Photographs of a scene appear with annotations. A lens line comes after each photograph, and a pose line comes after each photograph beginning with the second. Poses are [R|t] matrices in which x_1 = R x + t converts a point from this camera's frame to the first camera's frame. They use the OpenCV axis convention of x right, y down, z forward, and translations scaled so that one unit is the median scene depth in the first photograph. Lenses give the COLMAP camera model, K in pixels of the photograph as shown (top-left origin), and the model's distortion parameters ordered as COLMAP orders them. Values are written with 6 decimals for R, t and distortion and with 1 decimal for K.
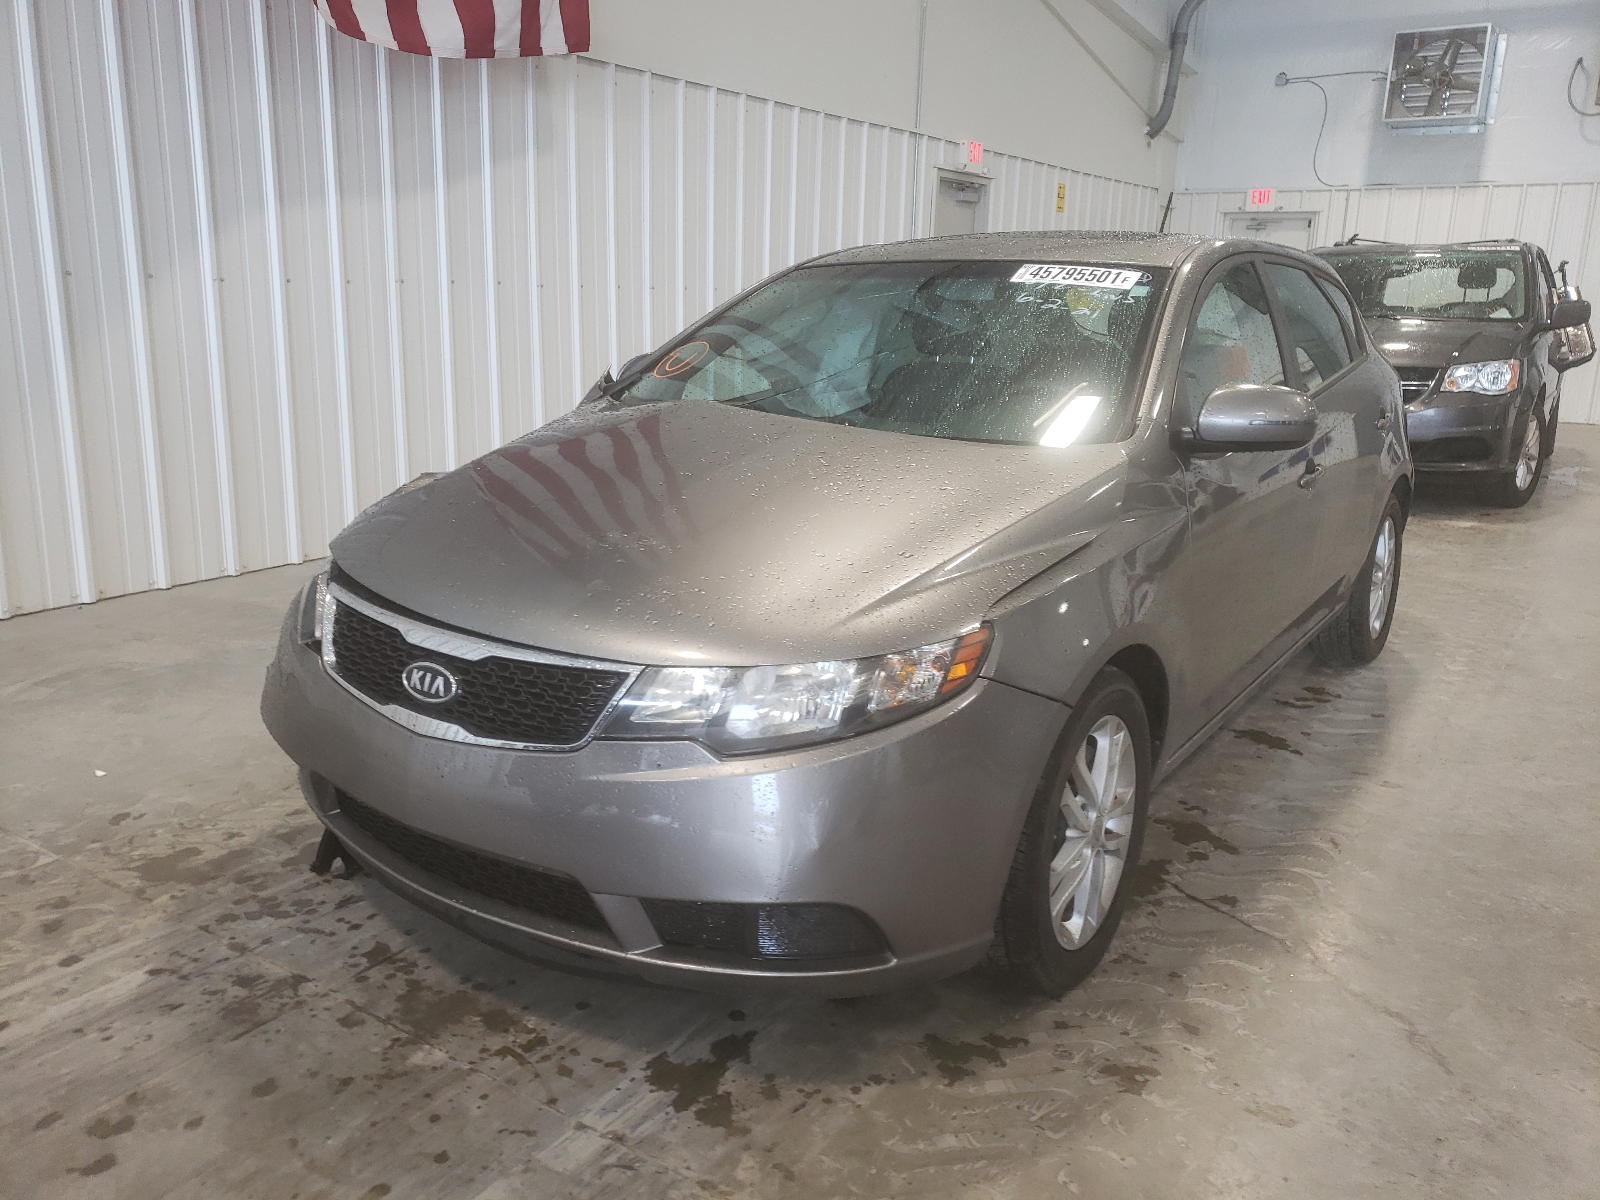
lens RADIAL K [[1333.9, 0, 800.0], [0, 1333.9, 600.0], [0, 0, 1]] dist [0.008133, 0.012085]
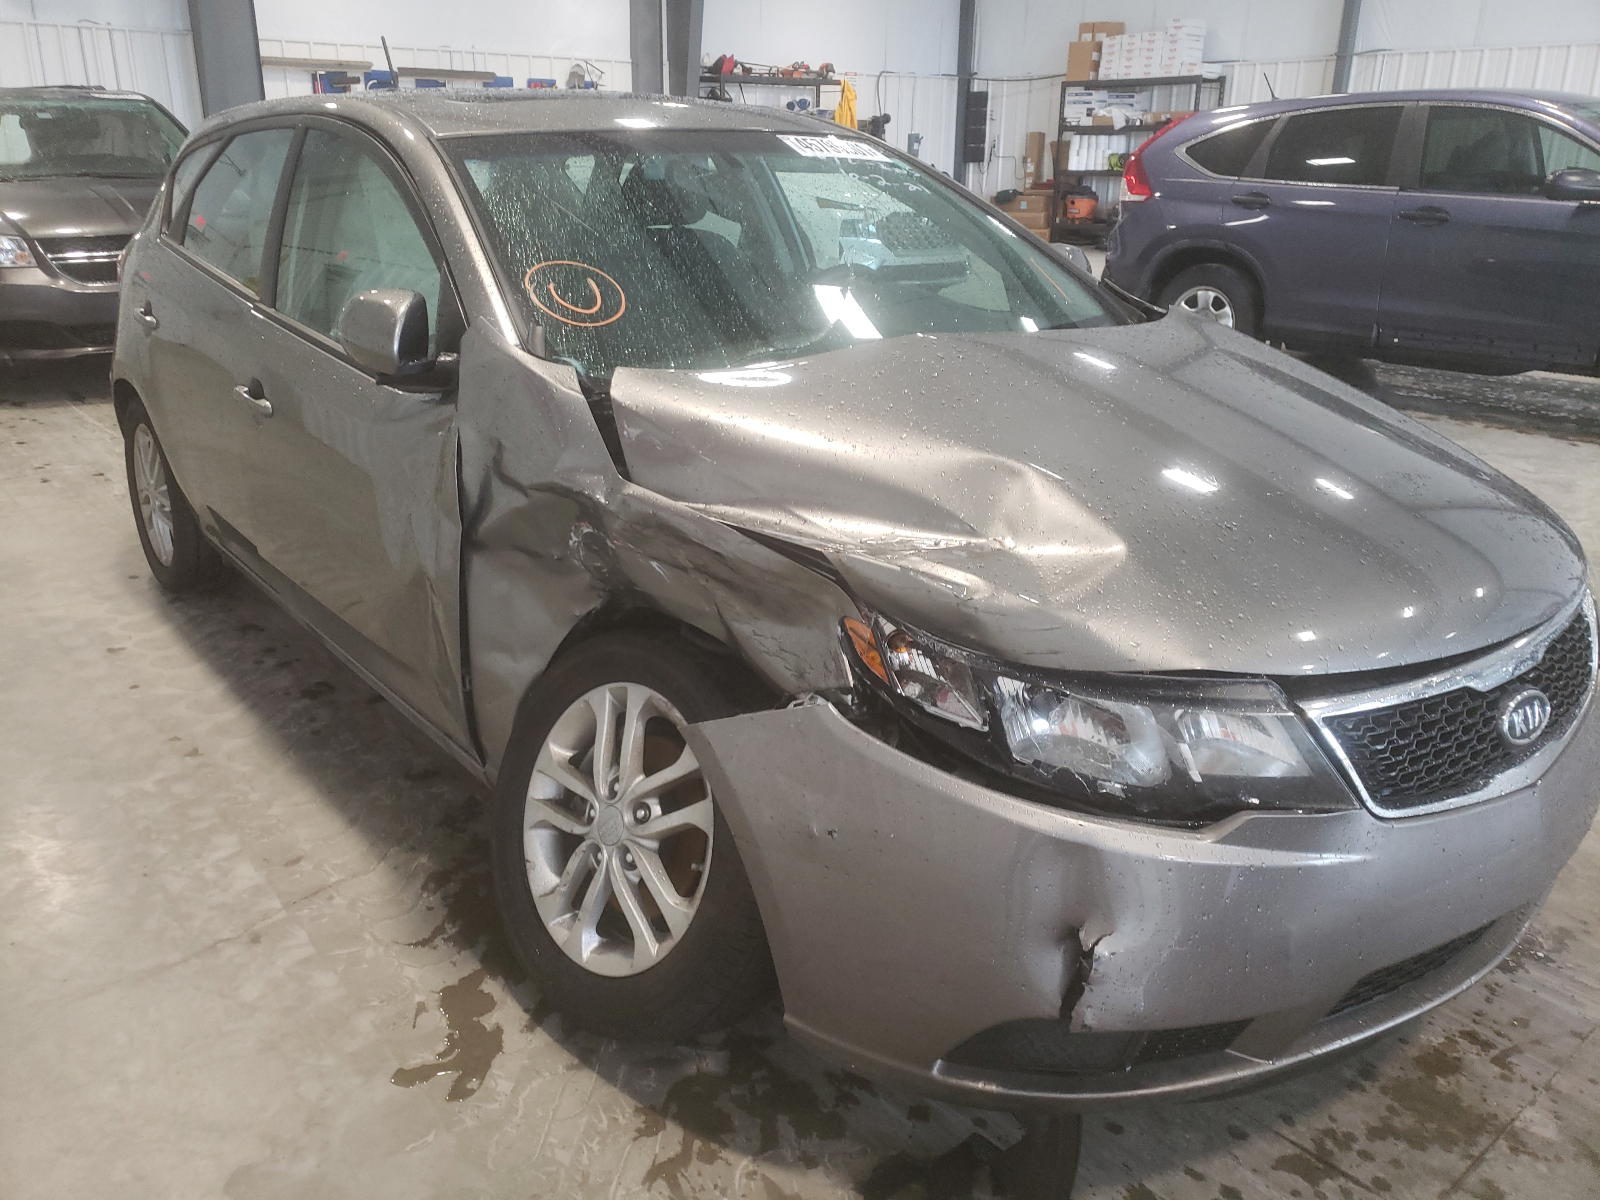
lens RADIAL K [[1249.3, 0, 800.0], [0, 1249.3, 600.0], [0, 0, 1]] dist [0.000556, 0.031259]
pose [[0.234528, -0.344042, 0.909193, -0.955016], [0.223249, 0.929342, 0.294079, -0.290235], [-0.946127, 0.134007, 0.294764, 1.110029]]
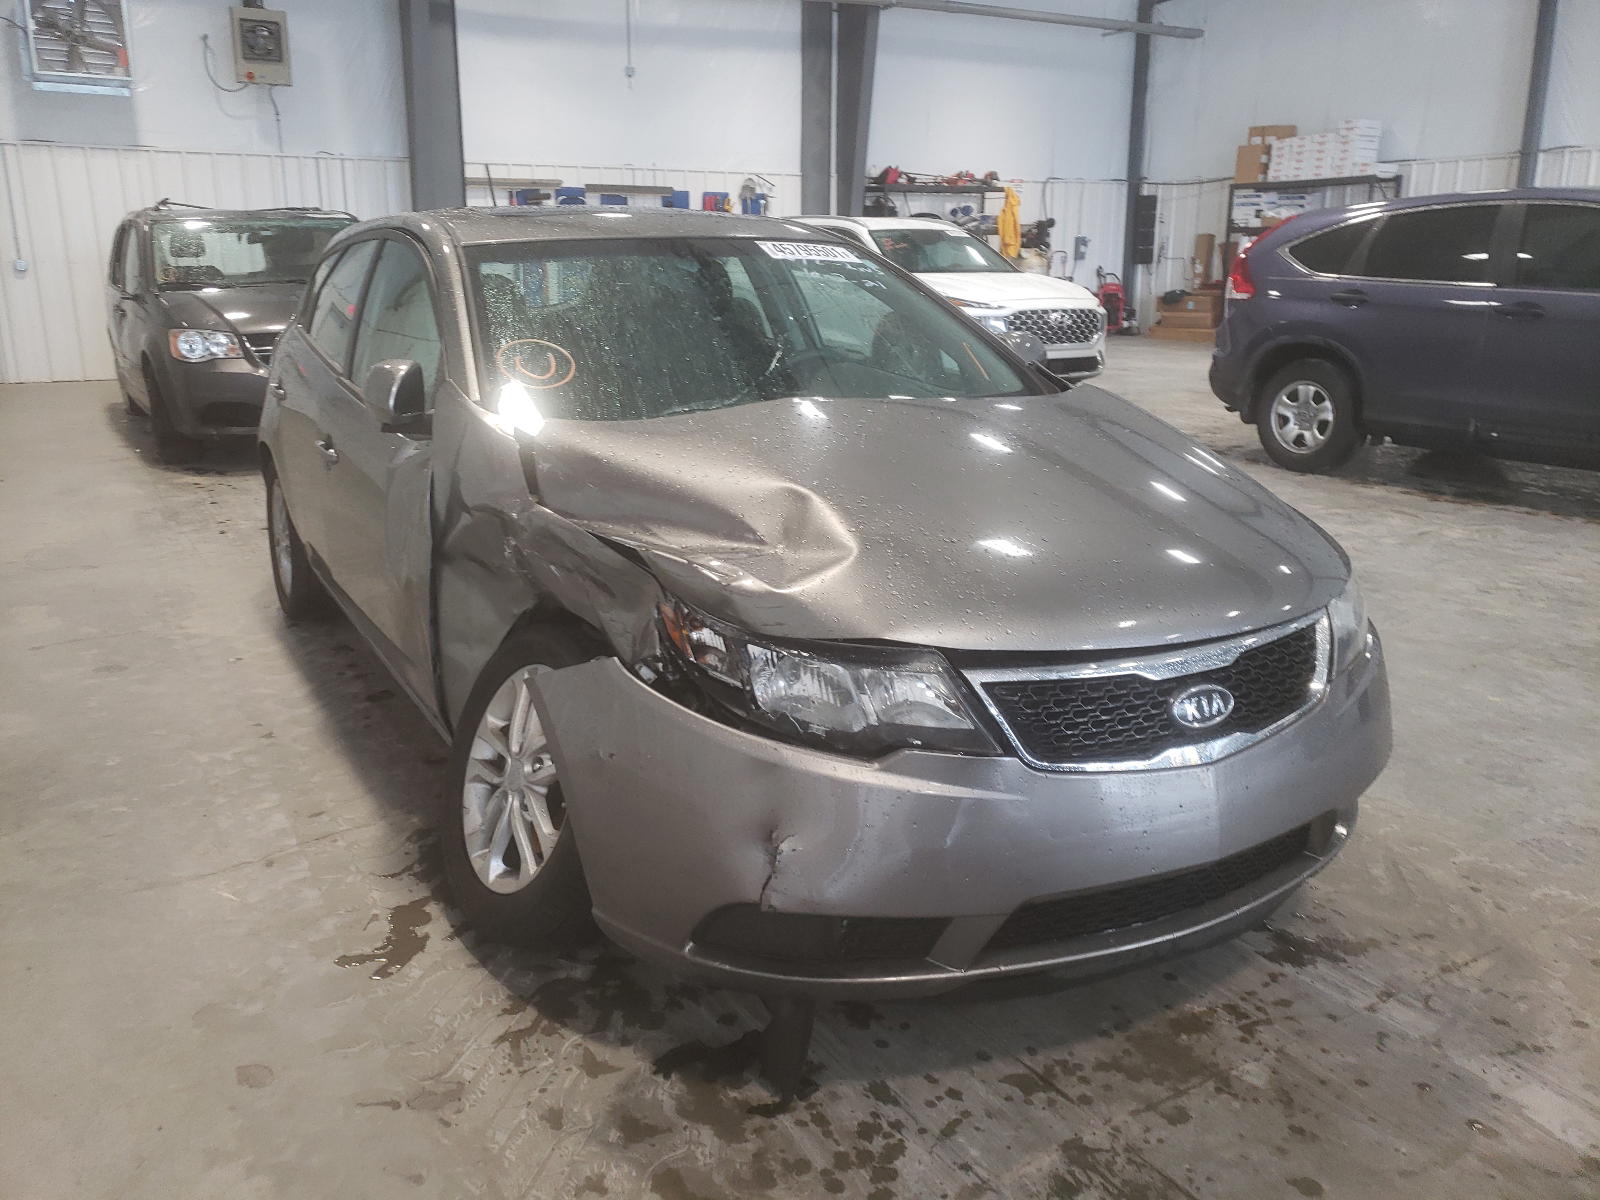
lens RADIAL K [[1275.6, 0, 800.0], [0, 1275.6, 600.0], [0, 0, 1]] dist [0.012501, 0.014928]
pose [[0.392393, -0.257860, 0.882913, -1.090811], [0.222624, 0.957984, 0.180844, -0.219685], [-0.892450, 0.125595, 0.433312, 0.810580]]
